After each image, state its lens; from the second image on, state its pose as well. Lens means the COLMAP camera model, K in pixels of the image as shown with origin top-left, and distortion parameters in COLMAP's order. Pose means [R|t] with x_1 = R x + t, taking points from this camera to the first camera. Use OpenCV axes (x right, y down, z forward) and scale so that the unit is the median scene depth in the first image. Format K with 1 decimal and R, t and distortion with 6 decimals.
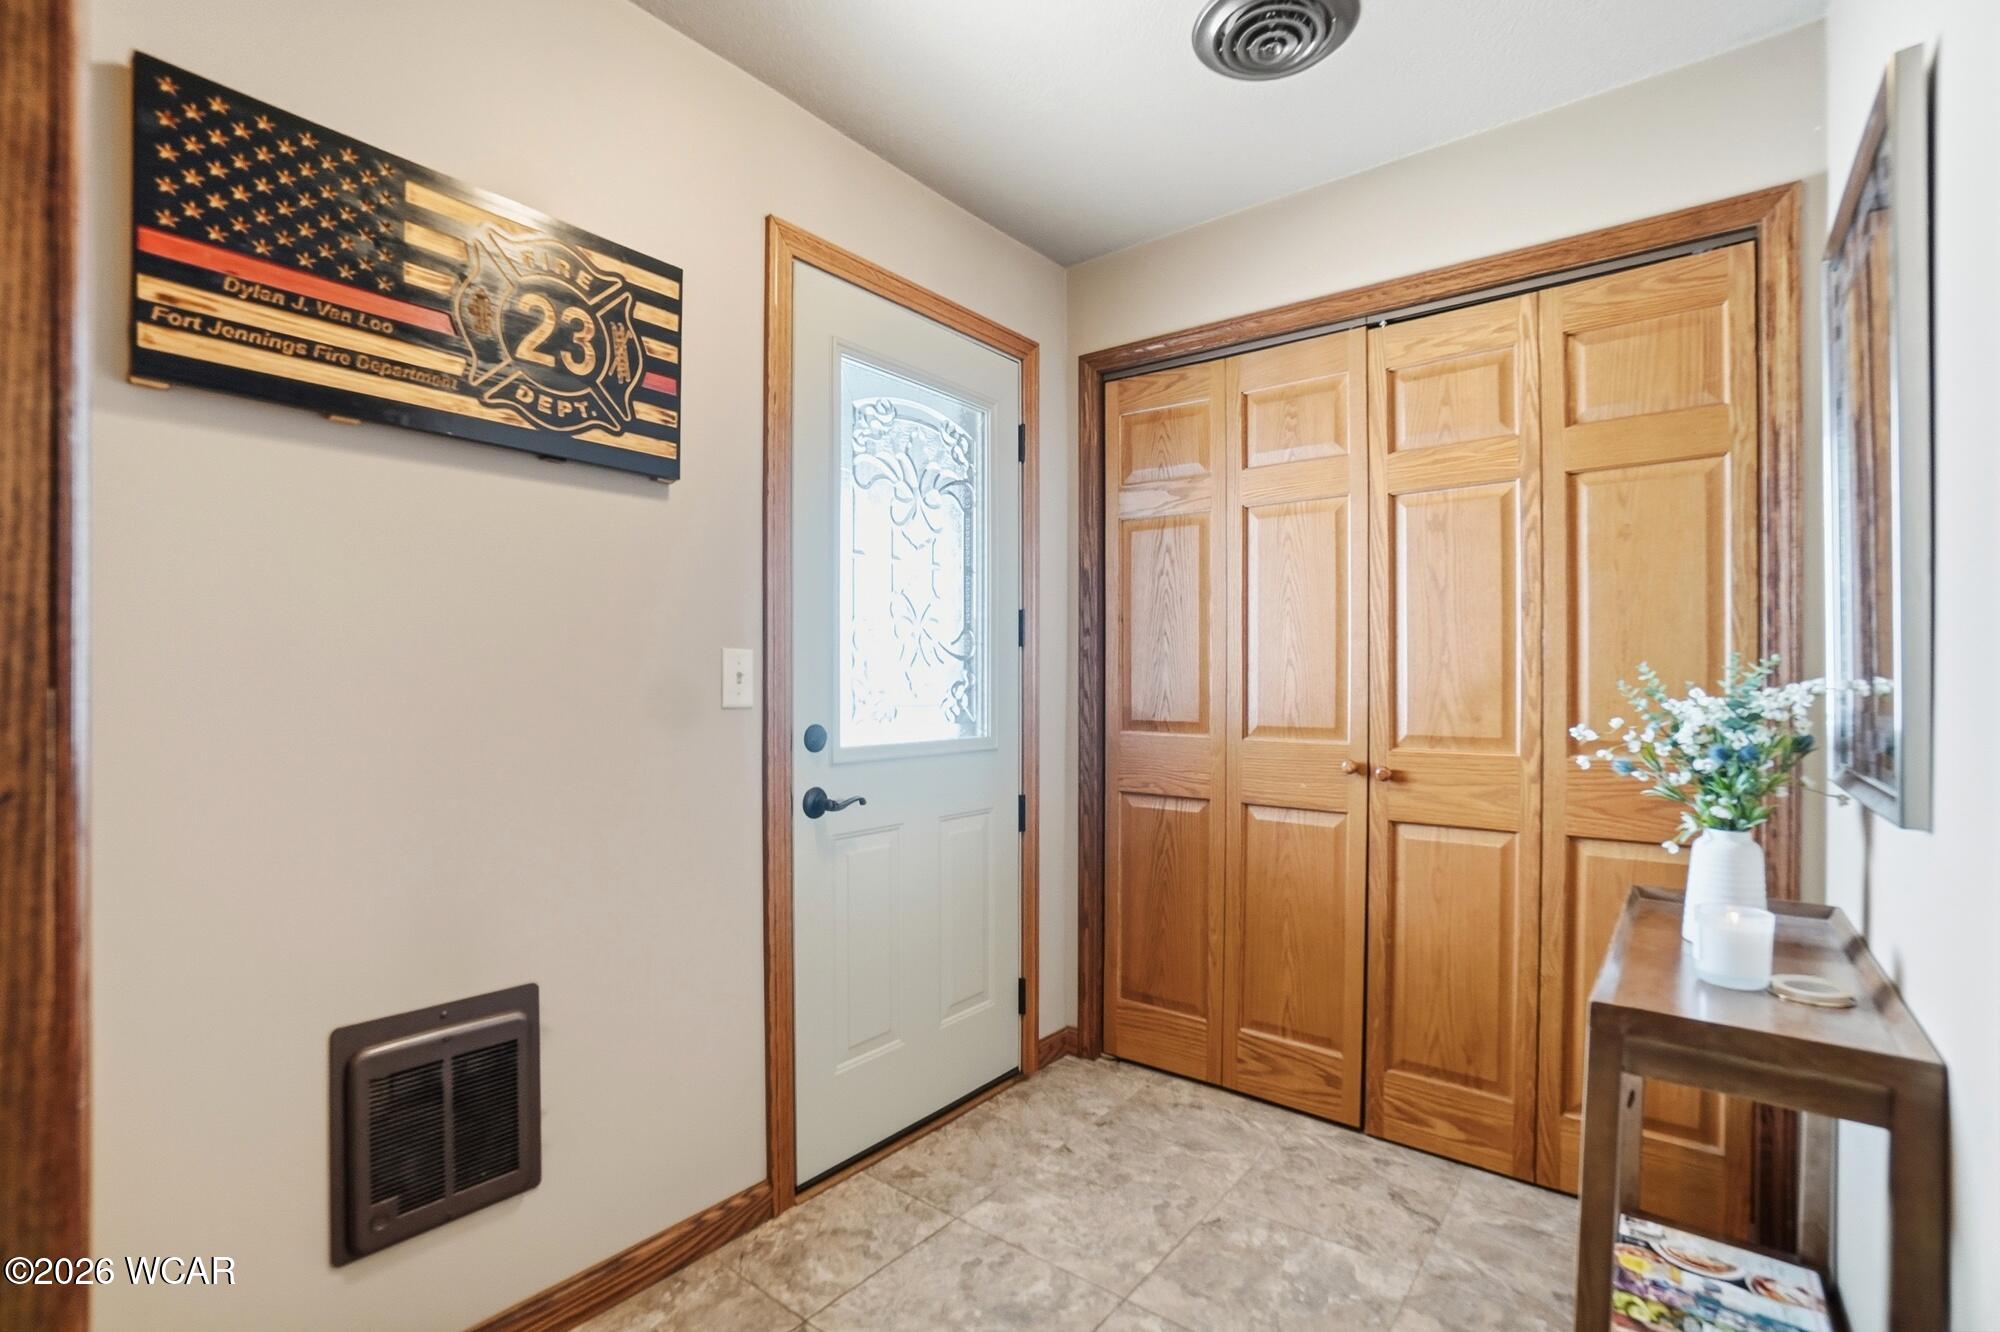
lens RADIAL K [[894.3, 0, 994.0], [0, 894.3, 671.6], [0, 0, 1]] dist [-0.040227, 0.000473]
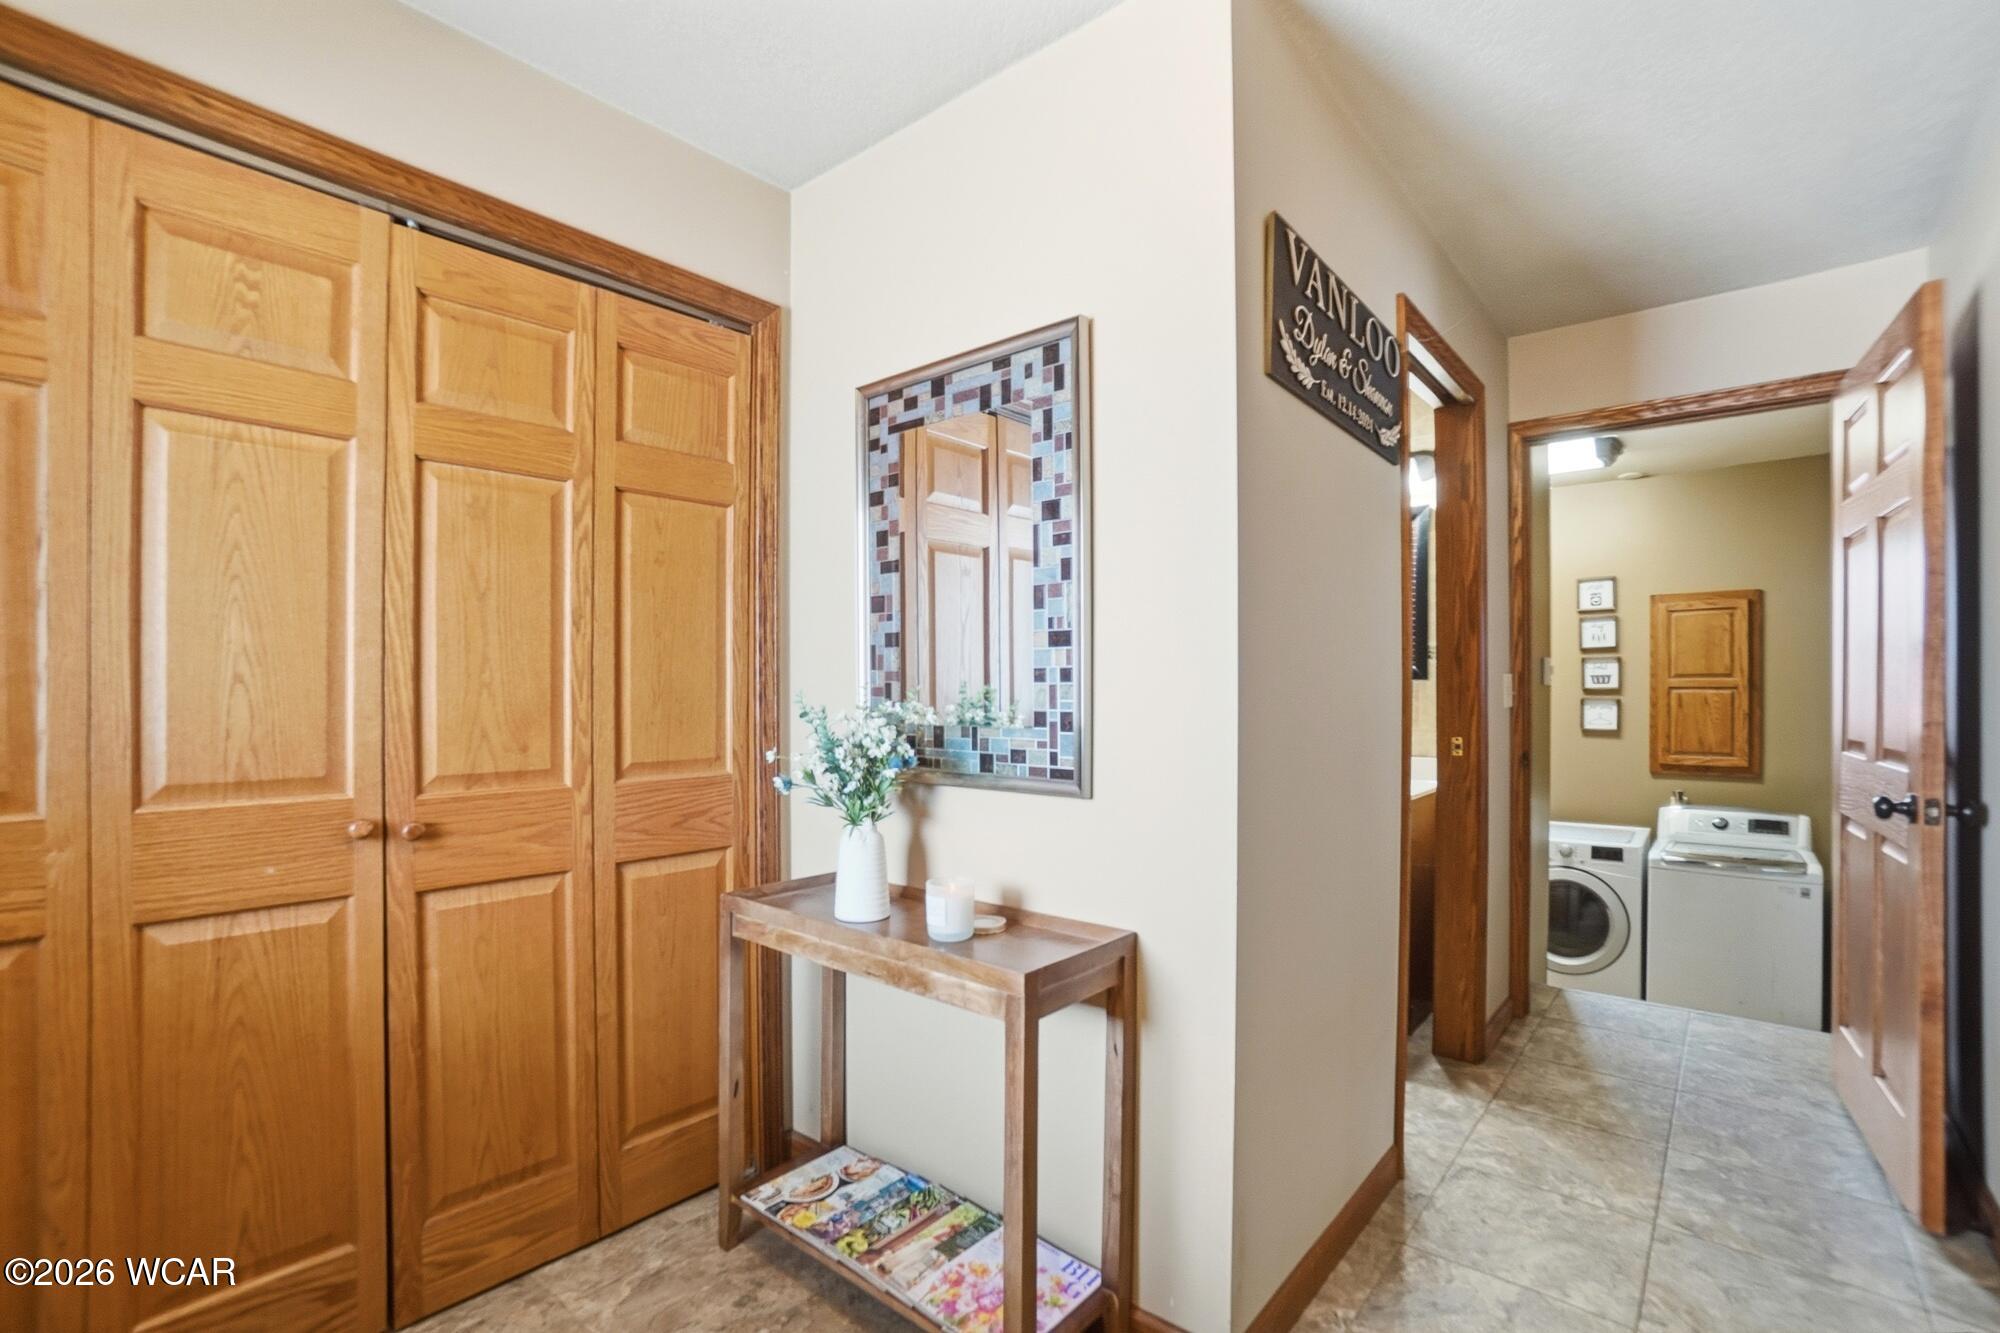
lens RADIAL K [[915.1, 0, 1001.1], [0, 915.1, 684.9], [0, 0, 1]] dist [-0.068221, 0.025559]
pose [[0.025866, 0.004332, 0.999656, -0.304962], [-0.008286, 0.999957, -0.004119, -0.008219], [-0.999631, -0.008176, 0.025901, 0.509887]]
